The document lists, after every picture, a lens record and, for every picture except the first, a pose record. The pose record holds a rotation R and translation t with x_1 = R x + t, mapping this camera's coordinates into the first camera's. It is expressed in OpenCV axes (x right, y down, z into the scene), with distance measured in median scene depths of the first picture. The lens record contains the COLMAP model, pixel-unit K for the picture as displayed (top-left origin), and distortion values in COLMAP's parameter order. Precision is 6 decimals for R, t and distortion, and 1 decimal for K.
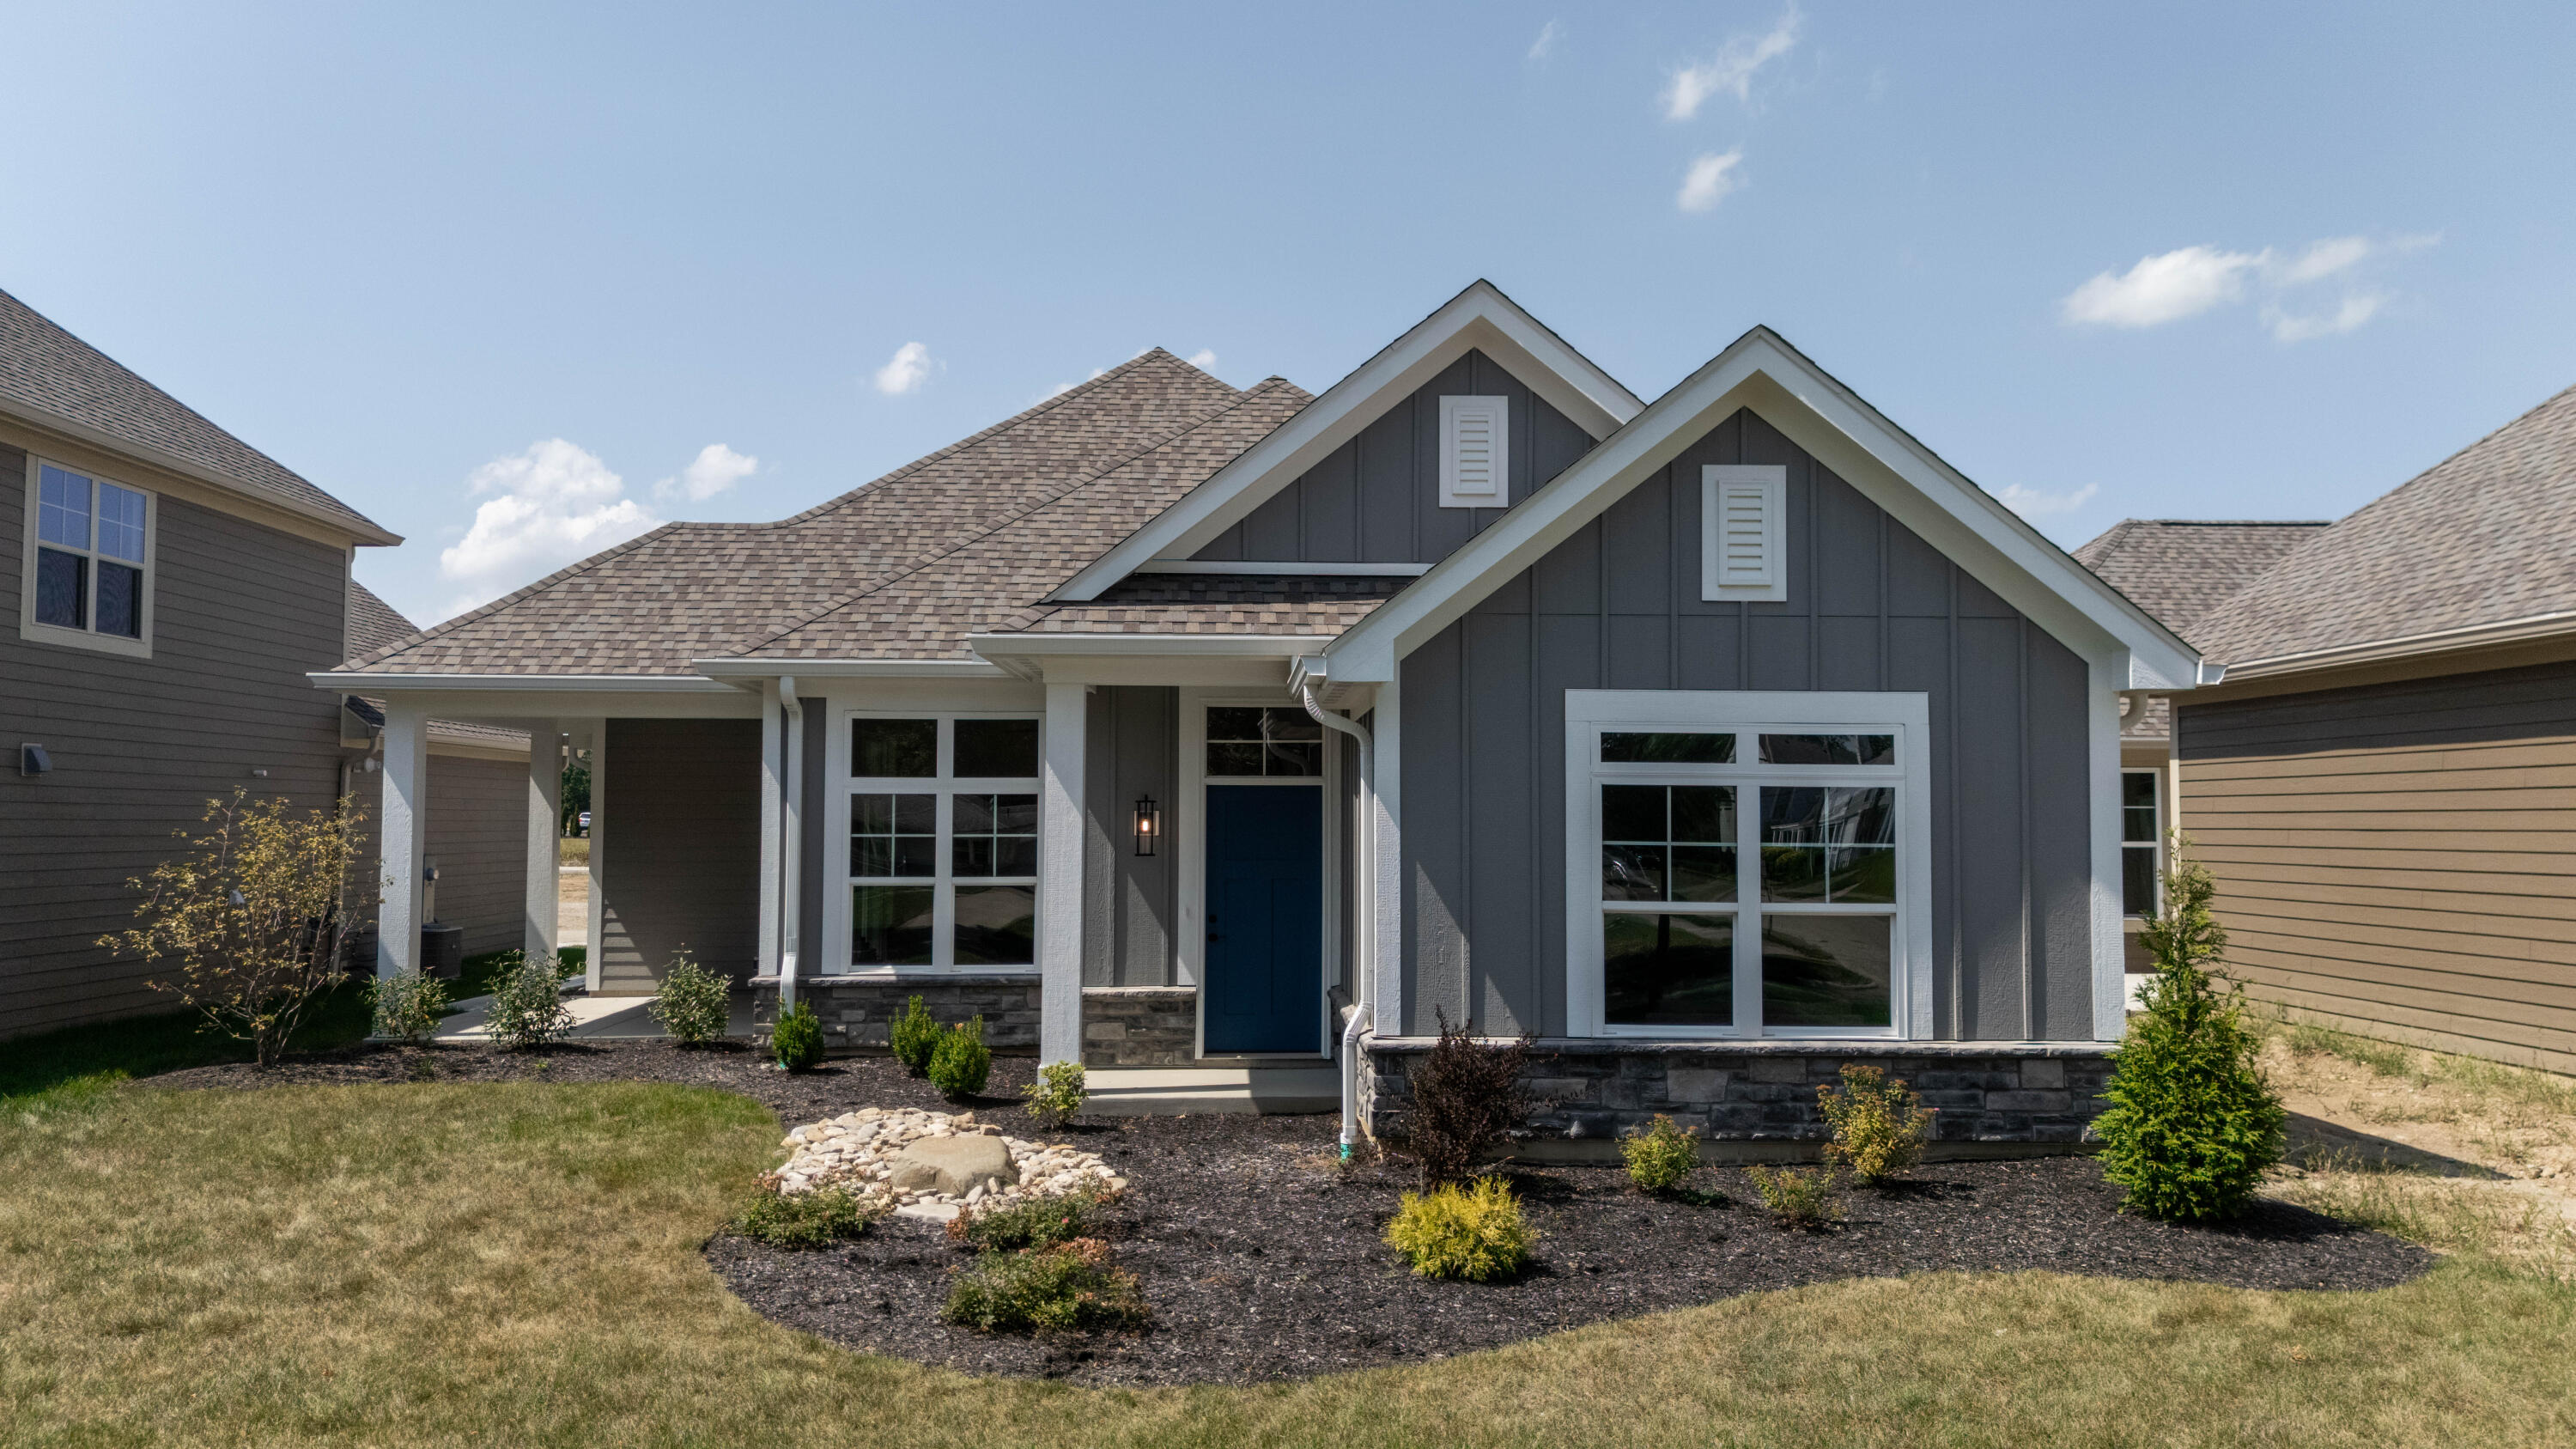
lens RADIAL K [[1917.5, 0, 1288.0], [0, 1917.5, 724.5], [0, 0, 1]] dist [0.061687, -0.069885]
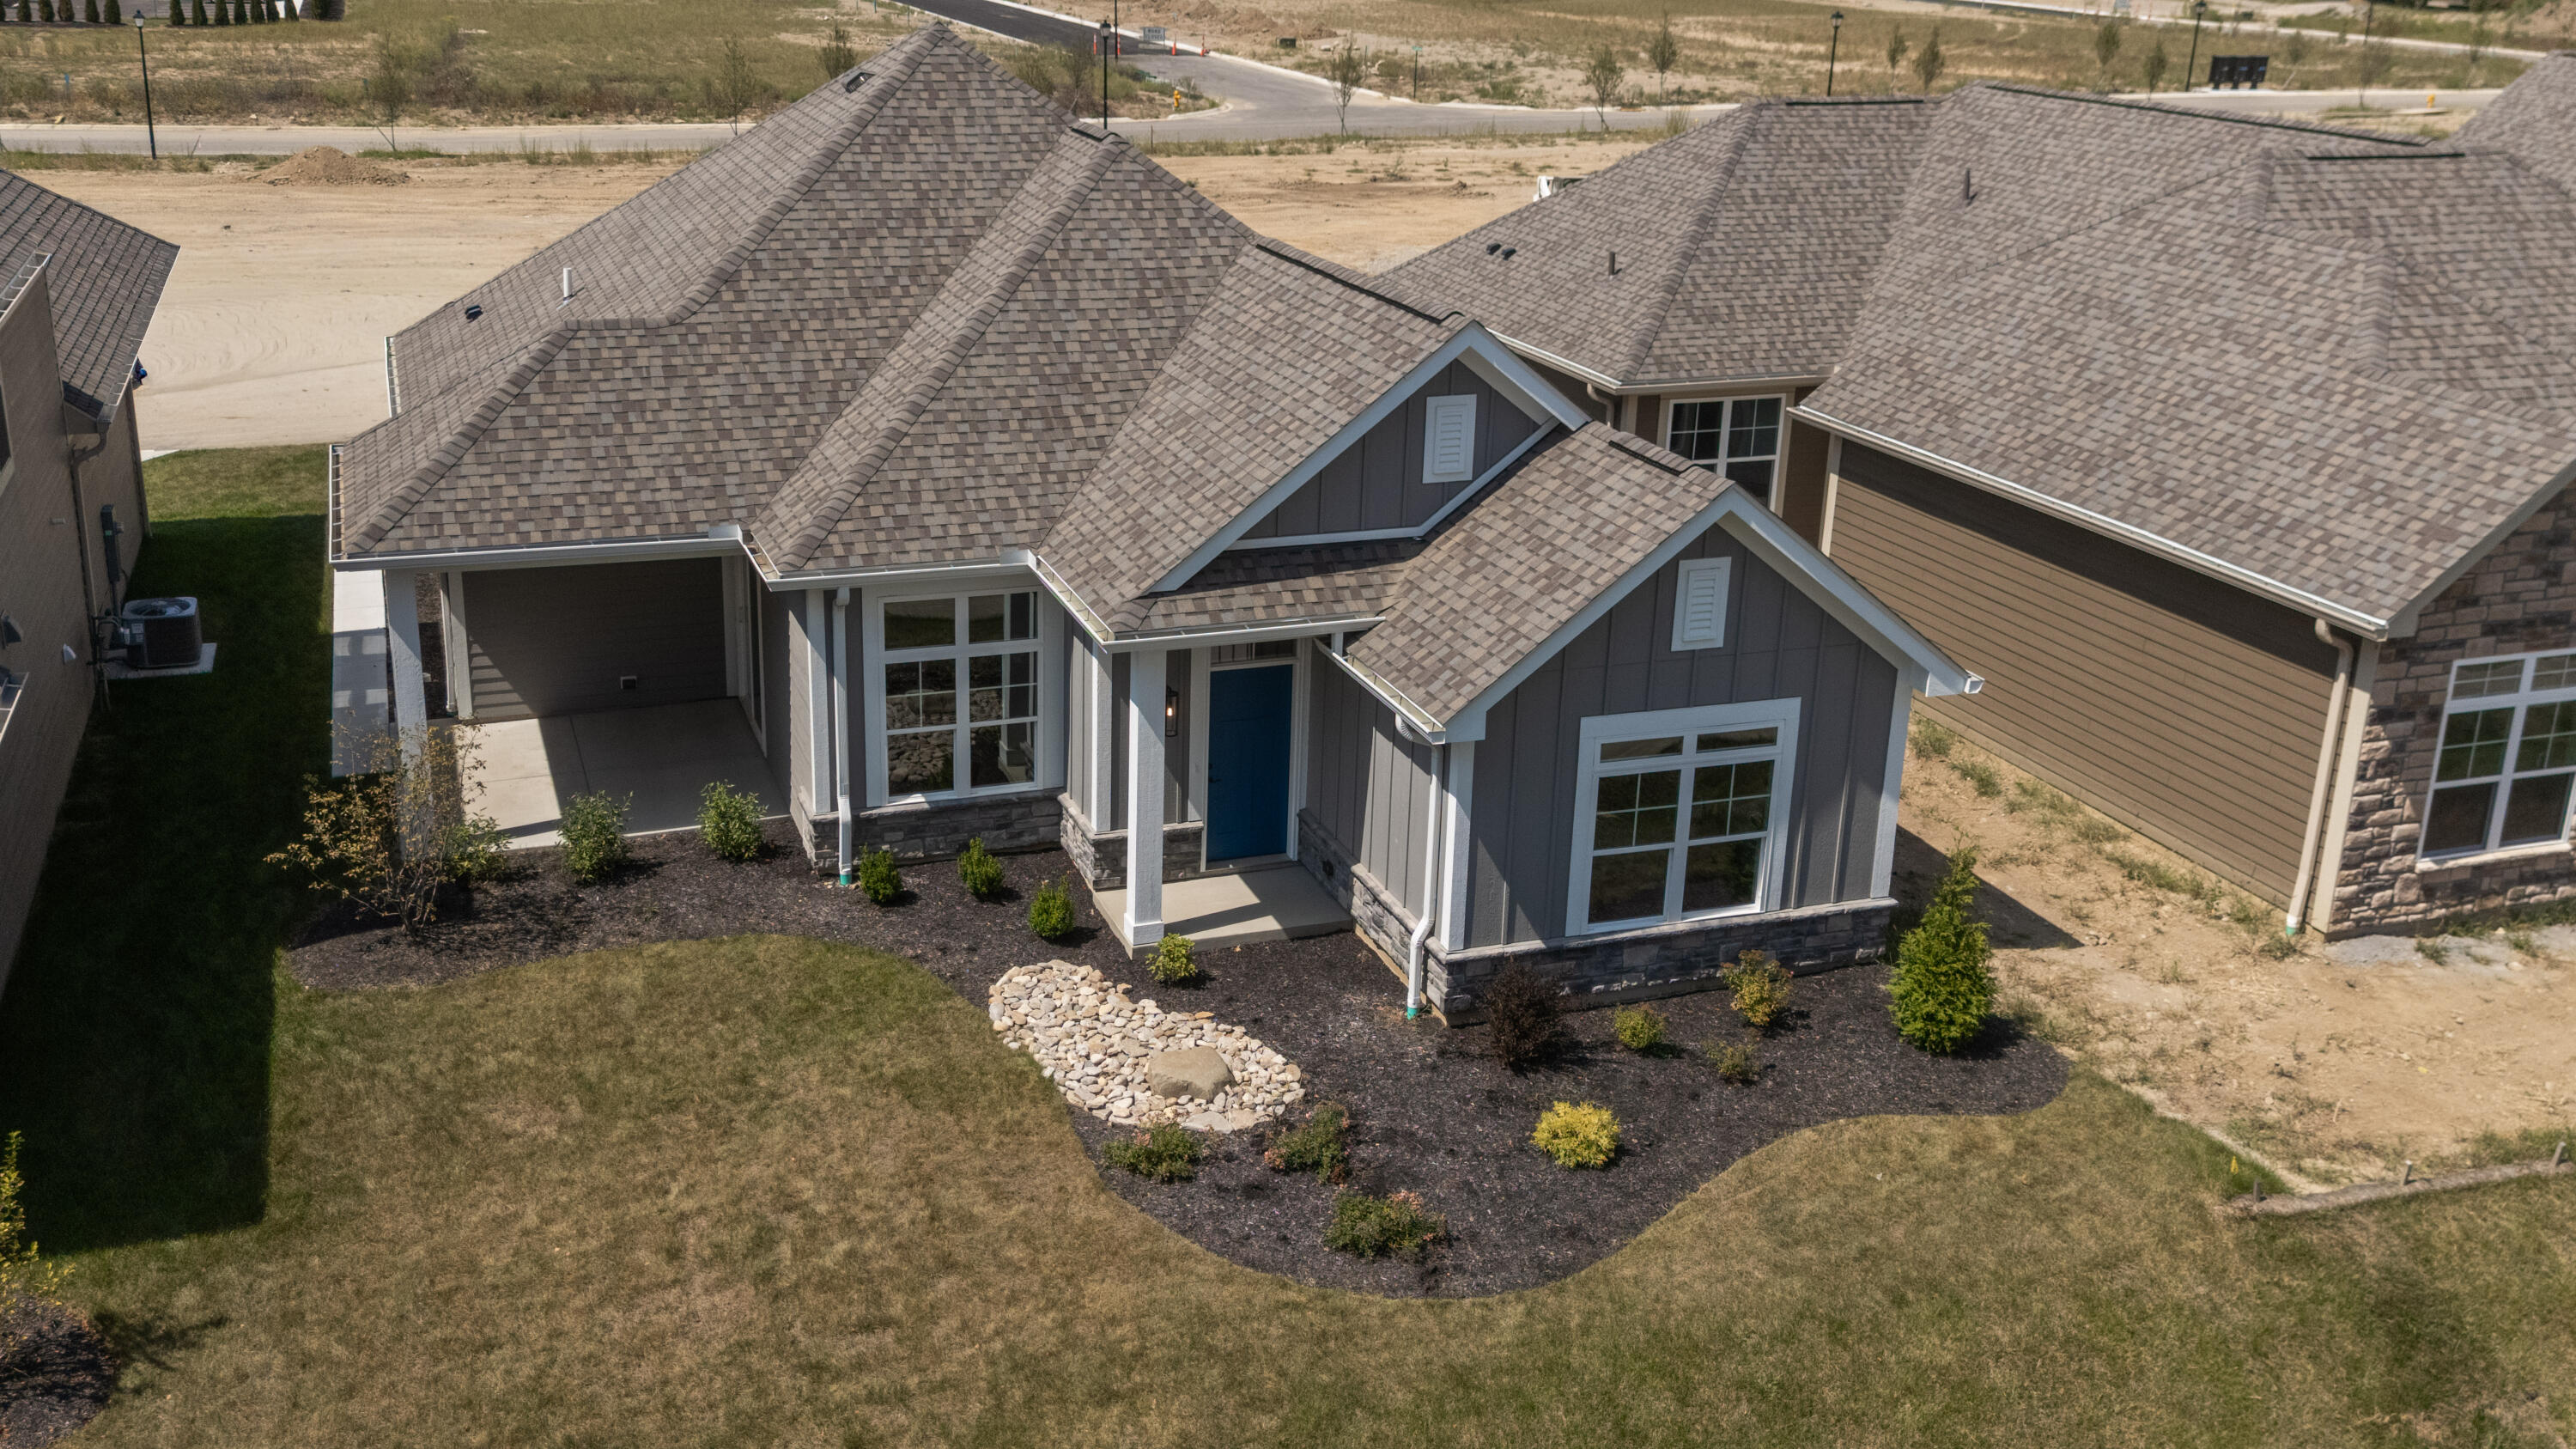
lens RADIAL K [[2369.9, 0, 1214.5], [0, 2369.9, 659.7], [0, 0, 1]] dist [0.097207, -0.095550]
pose [[0.955998, -0.075136, 0.283587, -0.535982], [-0.033435, 0.932445, 0.359763, -0.596669], [-0.291460, -0.353414, 0.888903, -0.424136]]
